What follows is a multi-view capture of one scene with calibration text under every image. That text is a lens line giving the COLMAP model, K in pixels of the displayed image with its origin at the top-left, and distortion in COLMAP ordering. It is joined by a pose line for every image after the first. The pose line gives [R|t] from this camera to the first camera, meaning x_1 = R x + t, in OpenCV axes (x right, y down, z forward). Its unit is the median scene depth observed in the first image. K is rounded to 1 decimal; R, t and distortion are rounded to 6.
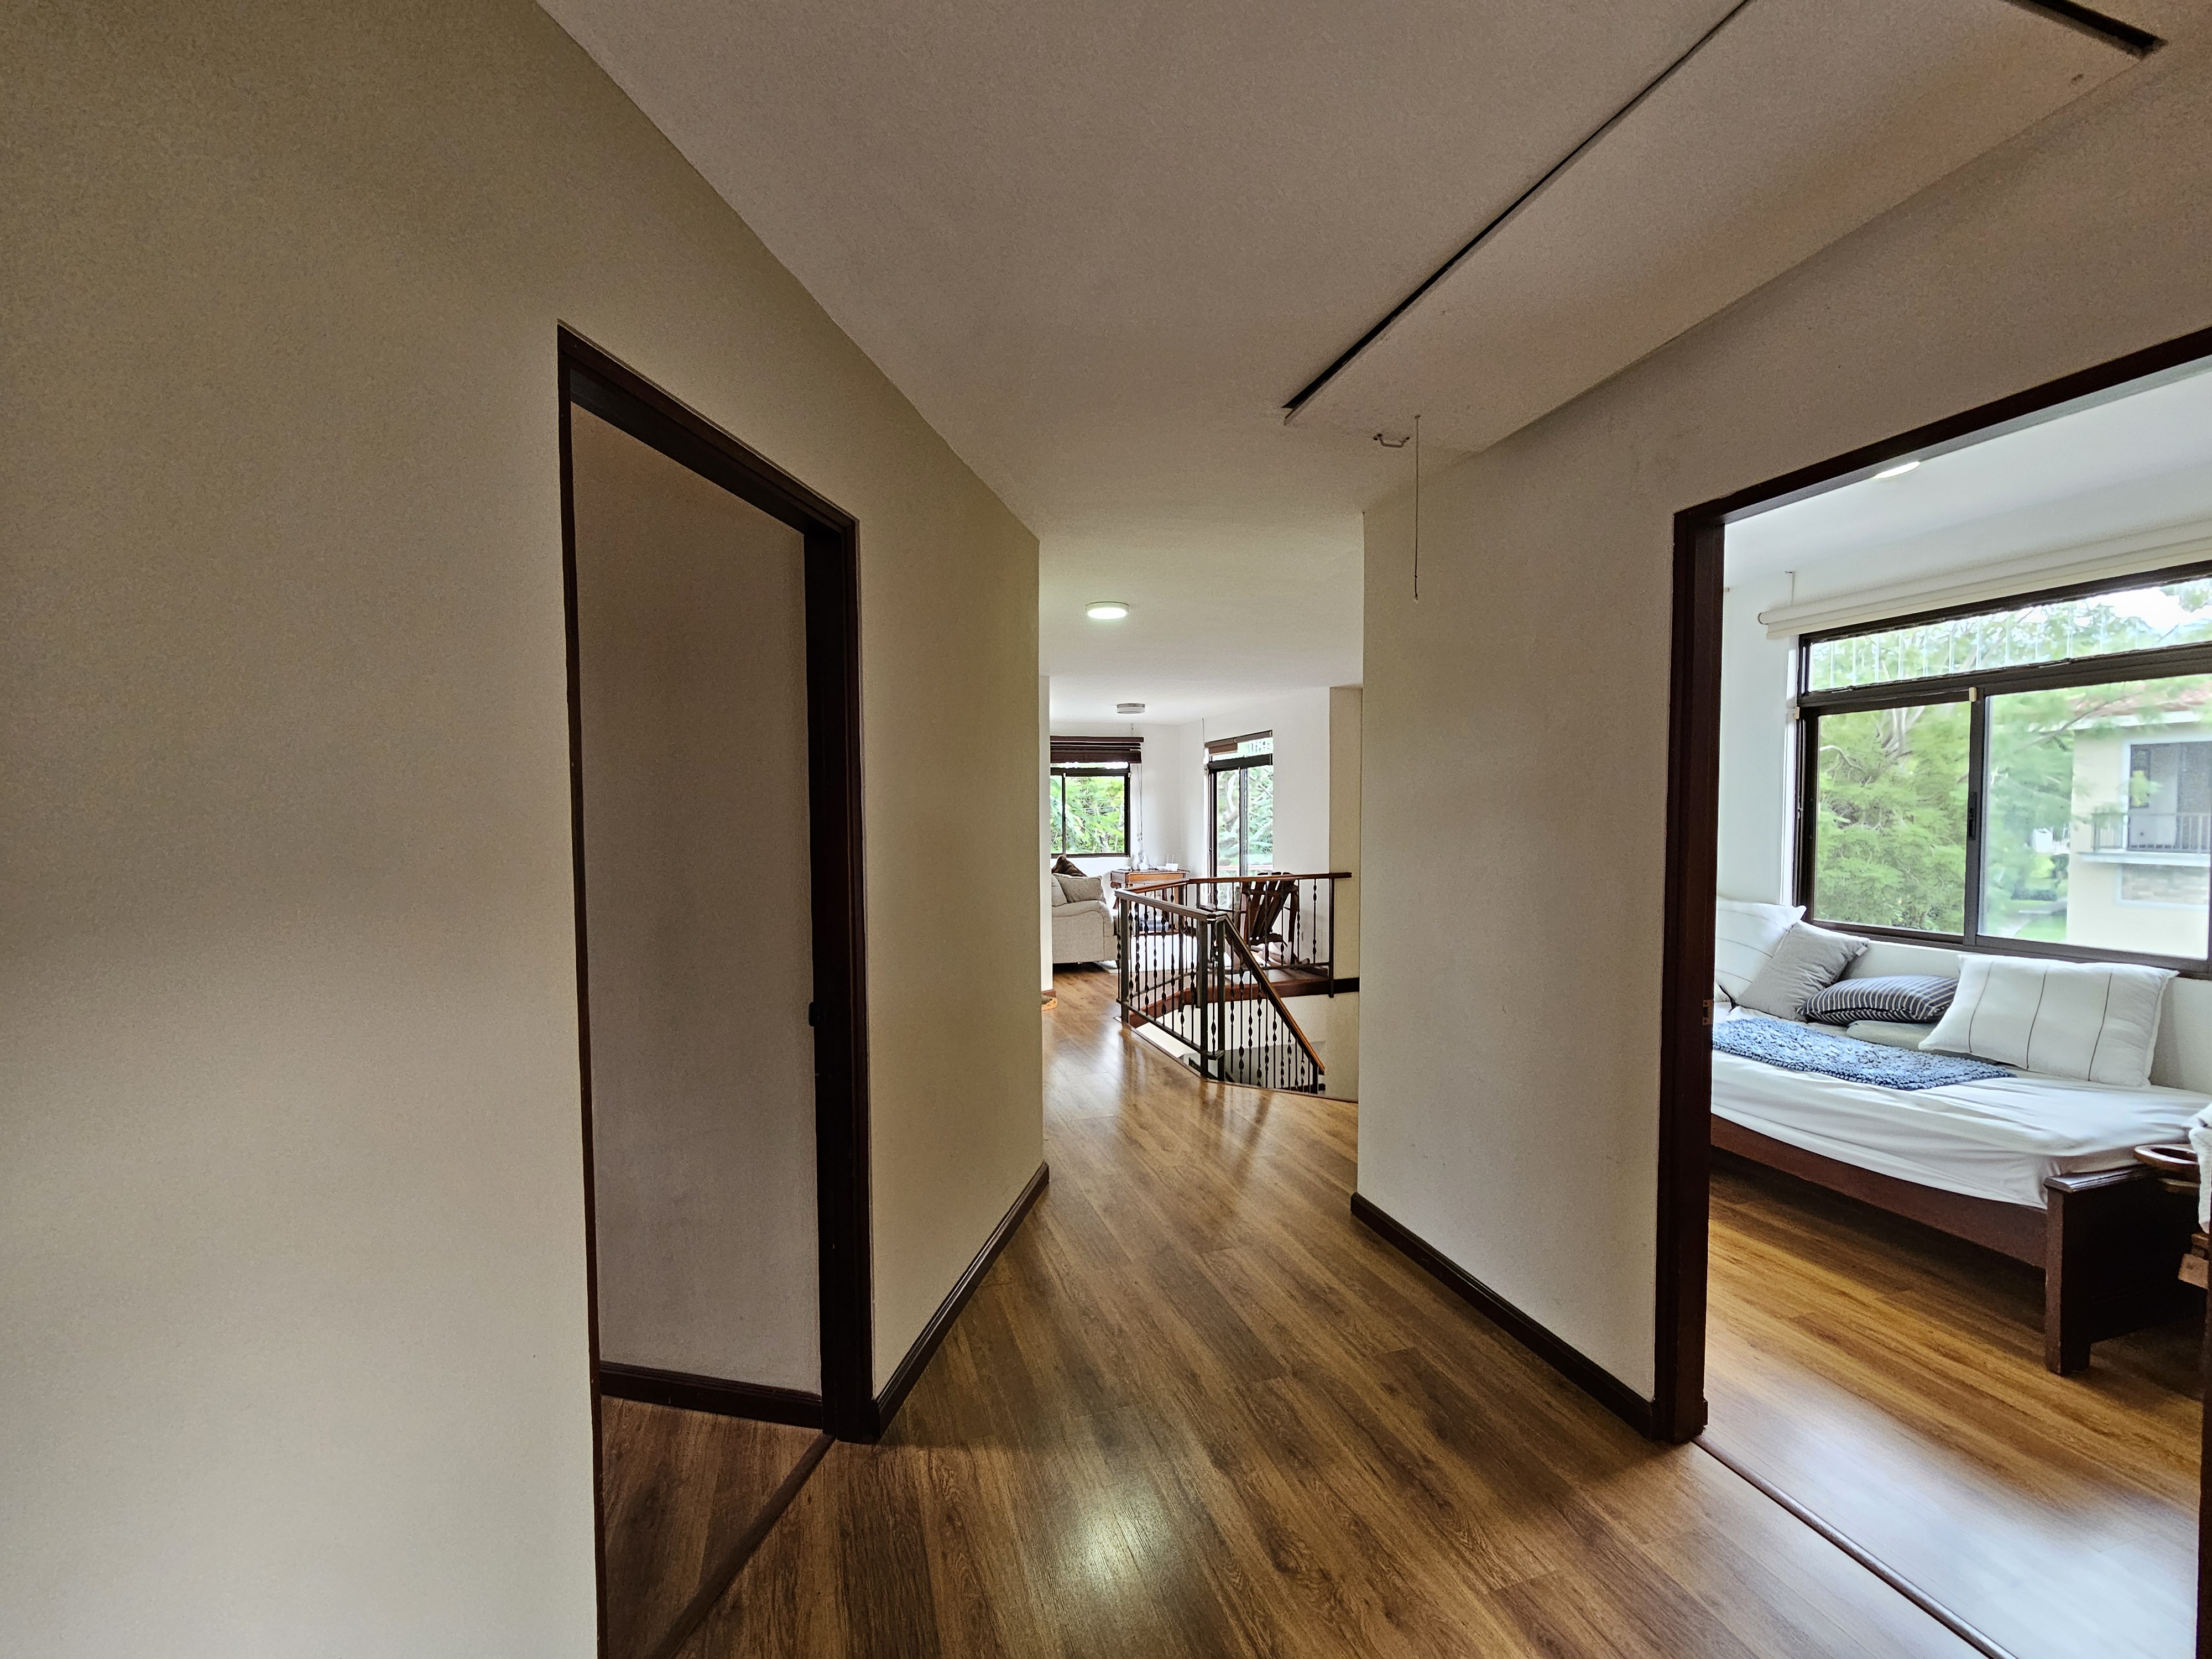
lens RADIAL K [[909.8, 0, 1113.6], [0, 909.8, 851.1], [0, 0, 1]] dist [-0.000071, 0.000115]
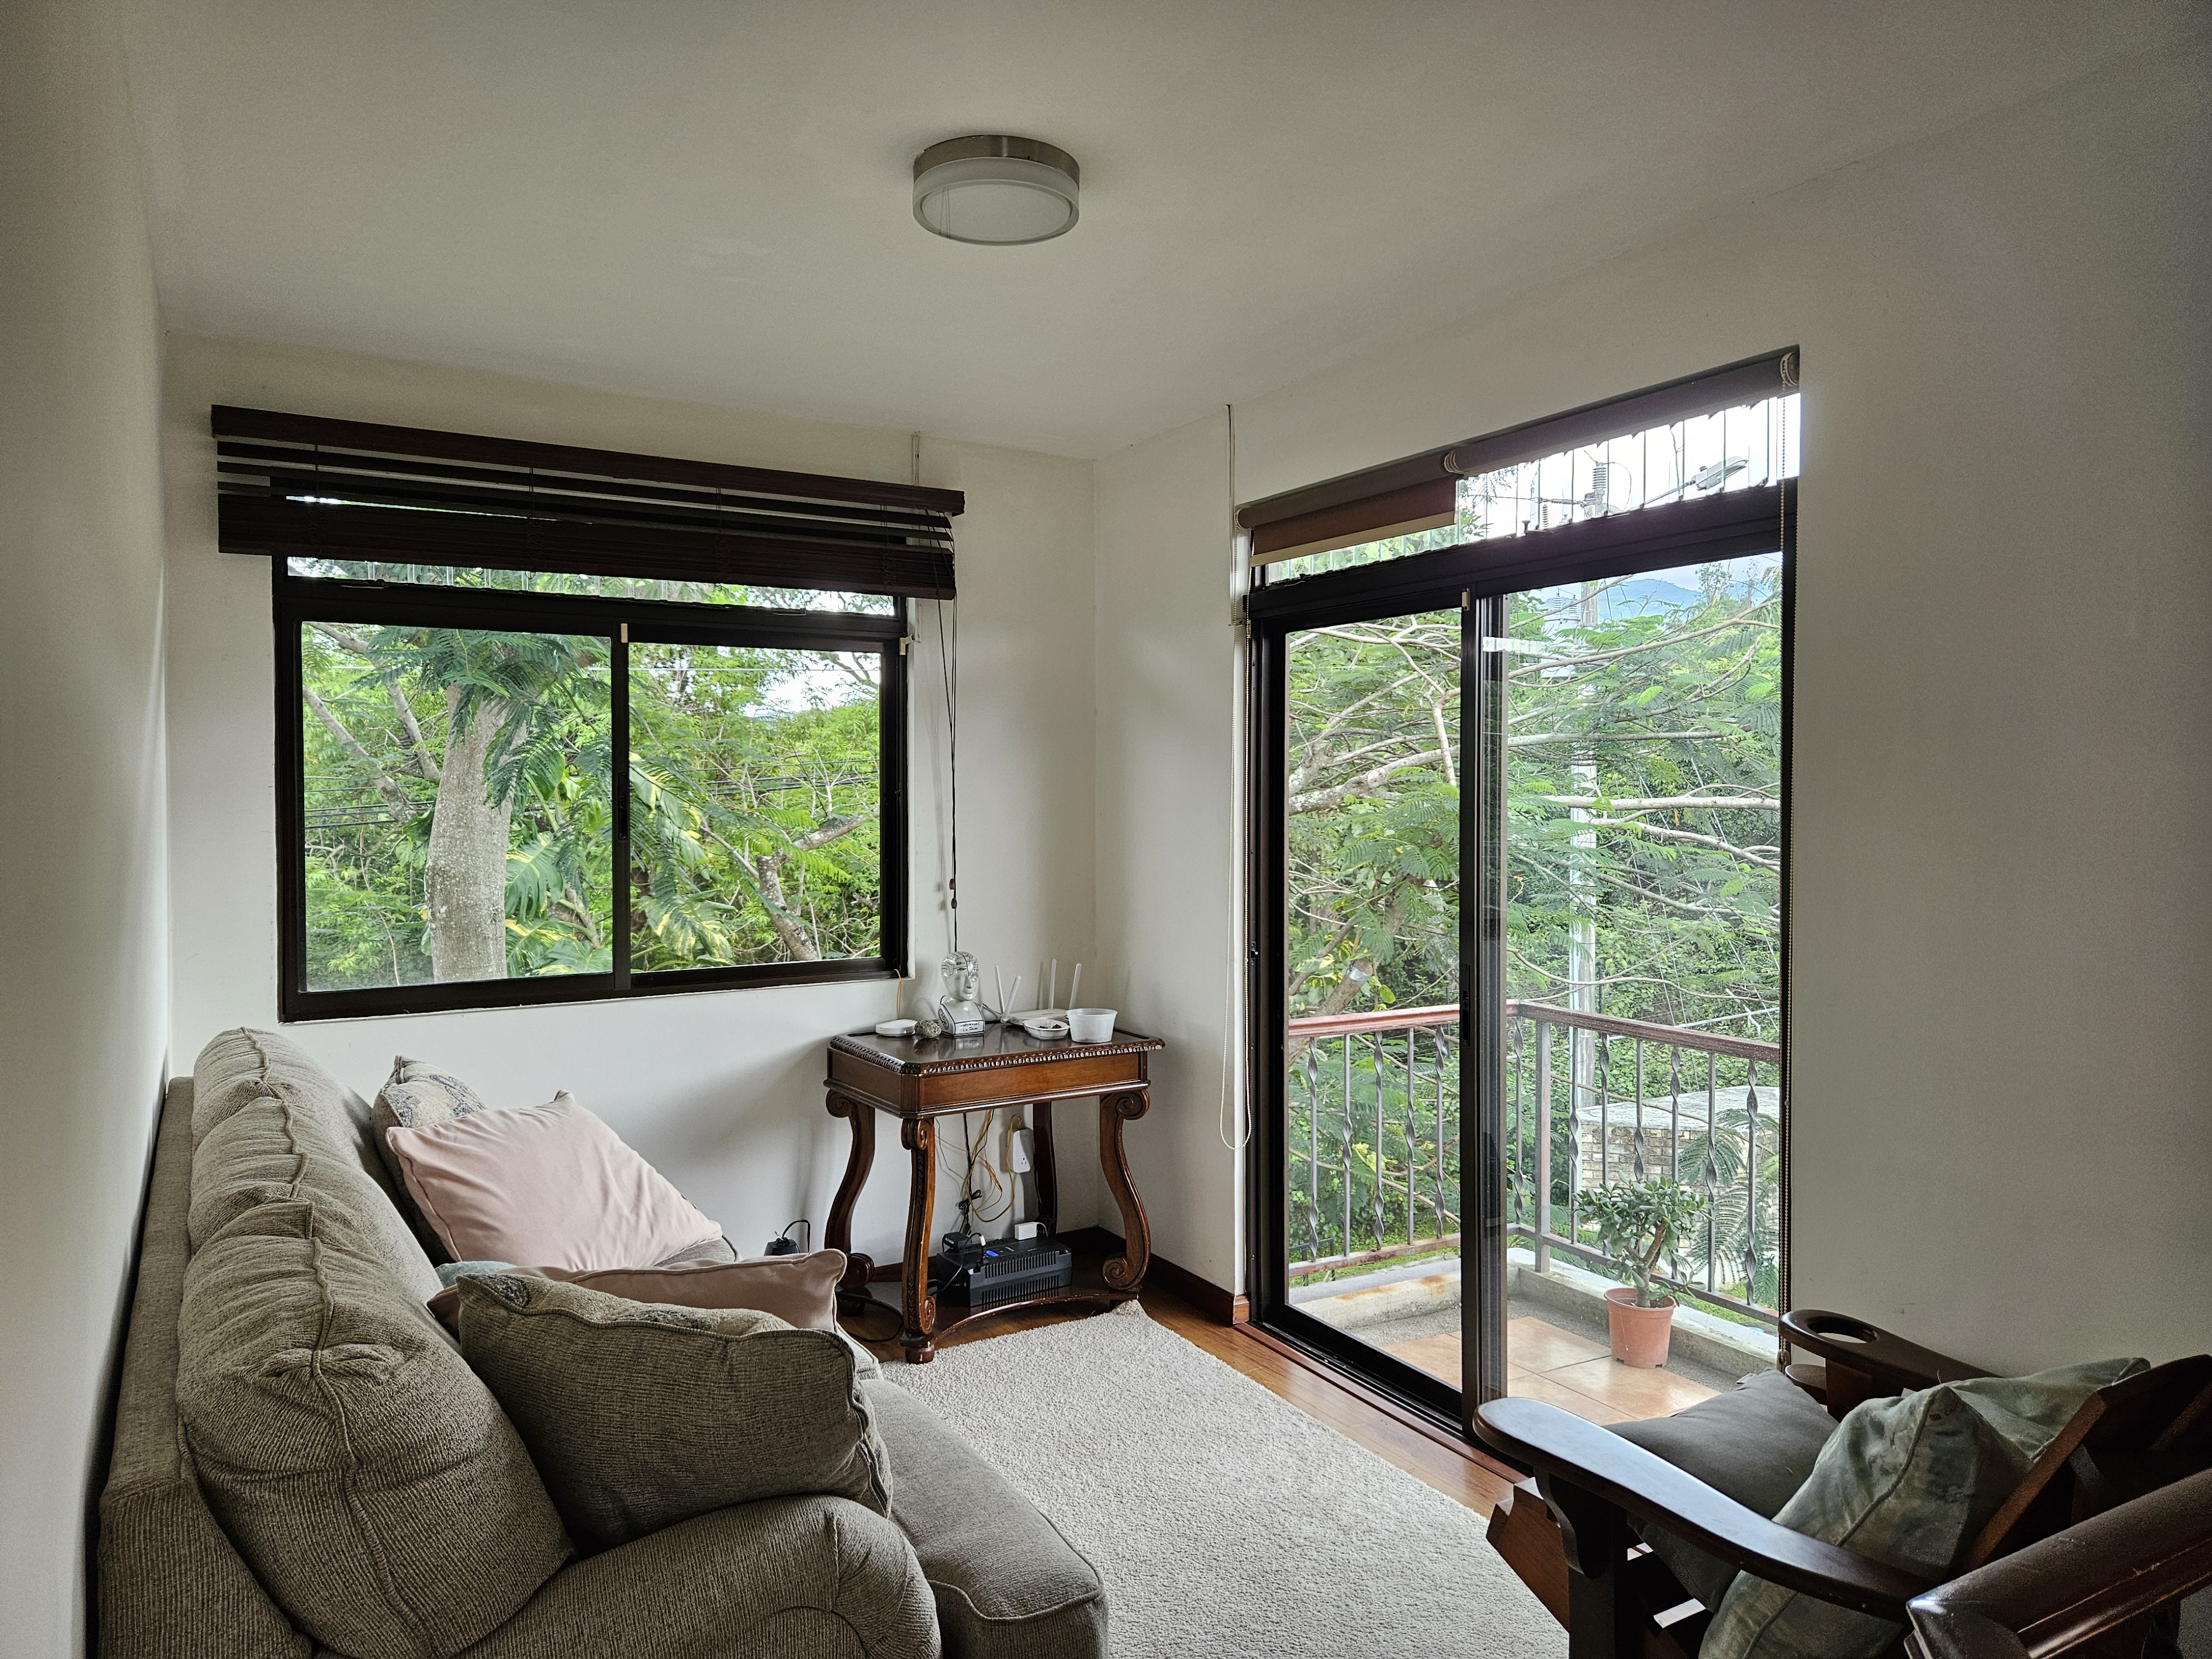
lens RADIAL K [[1460.3, 0, 1106.0], [0, 1460.3, 829.5], [0, 0, 1]] dist [0.060981, -0.000313]
pose [[0.973323, -0.000064, 0.229440, -0.024631], [0.003963, 0.999855, -0.016534, -0.032371], [-0.229406, 0.017003, 0.973182, 0.727526]]
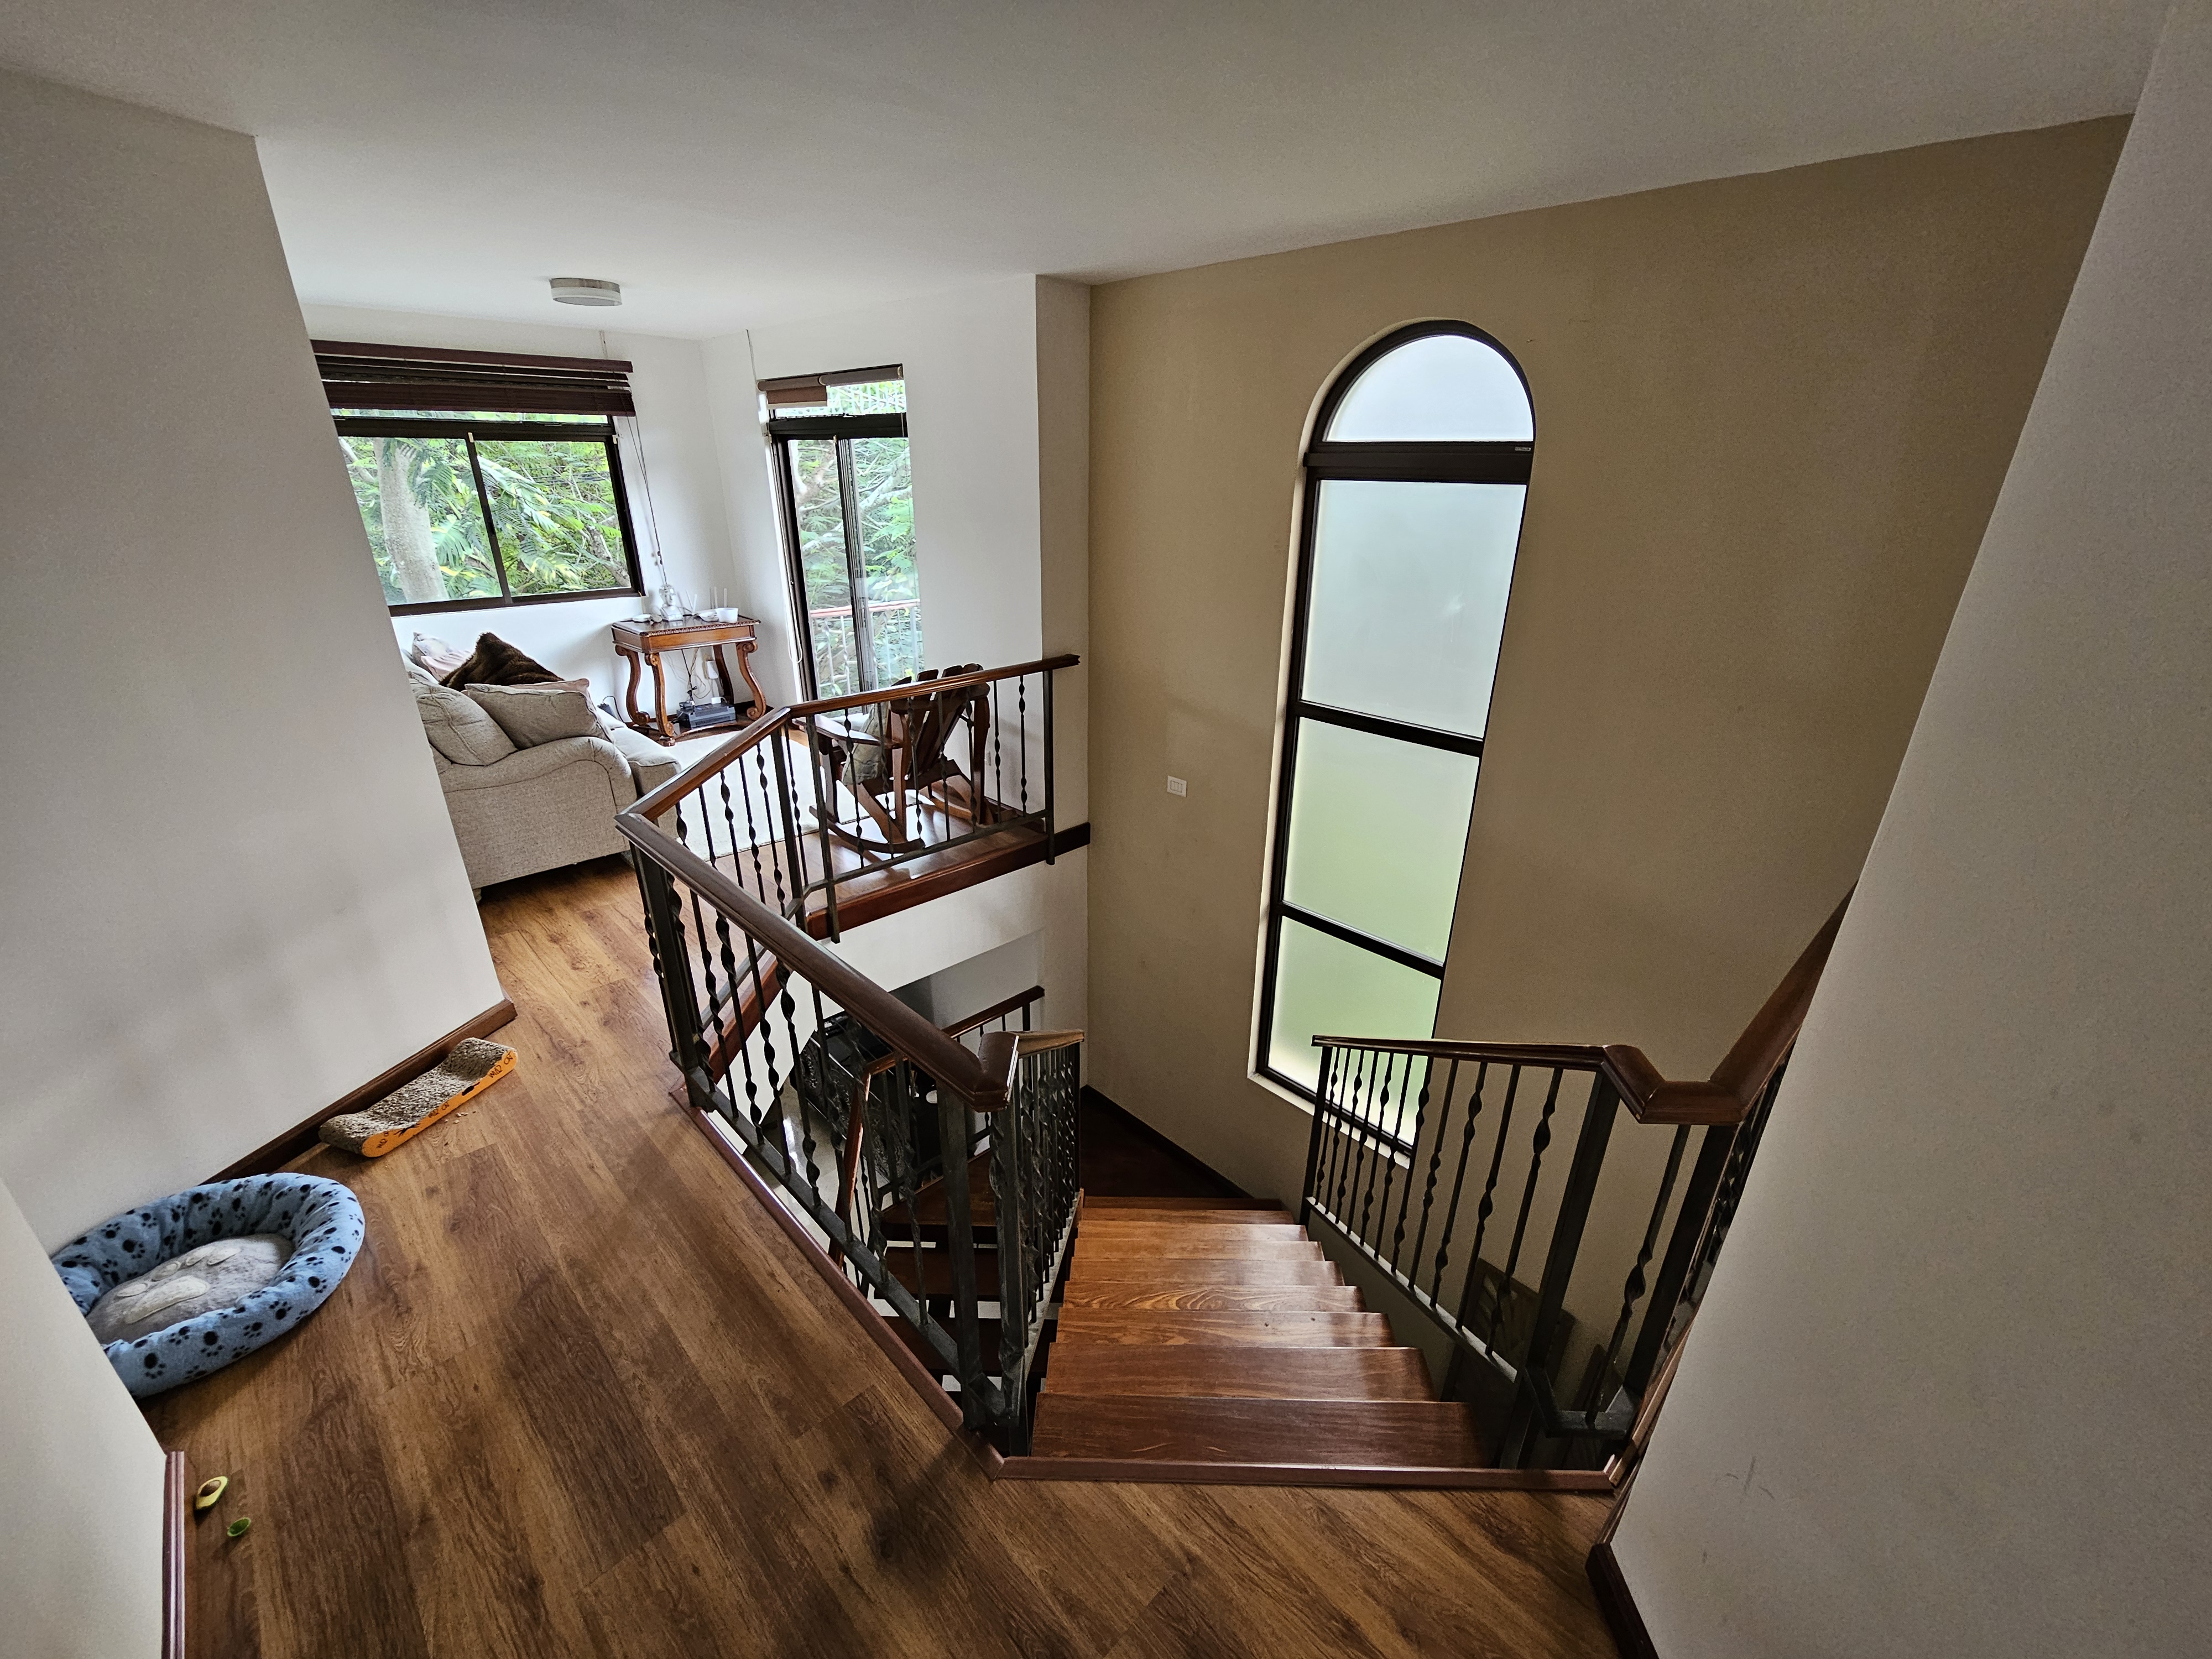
lens RADIAL K [[909.8, 0, 1113.6], [0, 909.8, 851.1], [0, 0, 1]] dist [-0.000071, 0.000115]
pose [[0.893281, -0.162410, 0.419132, 0.018767], [0.003019, 0.934591, 0.355712, -0.055838], [-0.449488, -0.316486, 0.835343, 0.408920]]
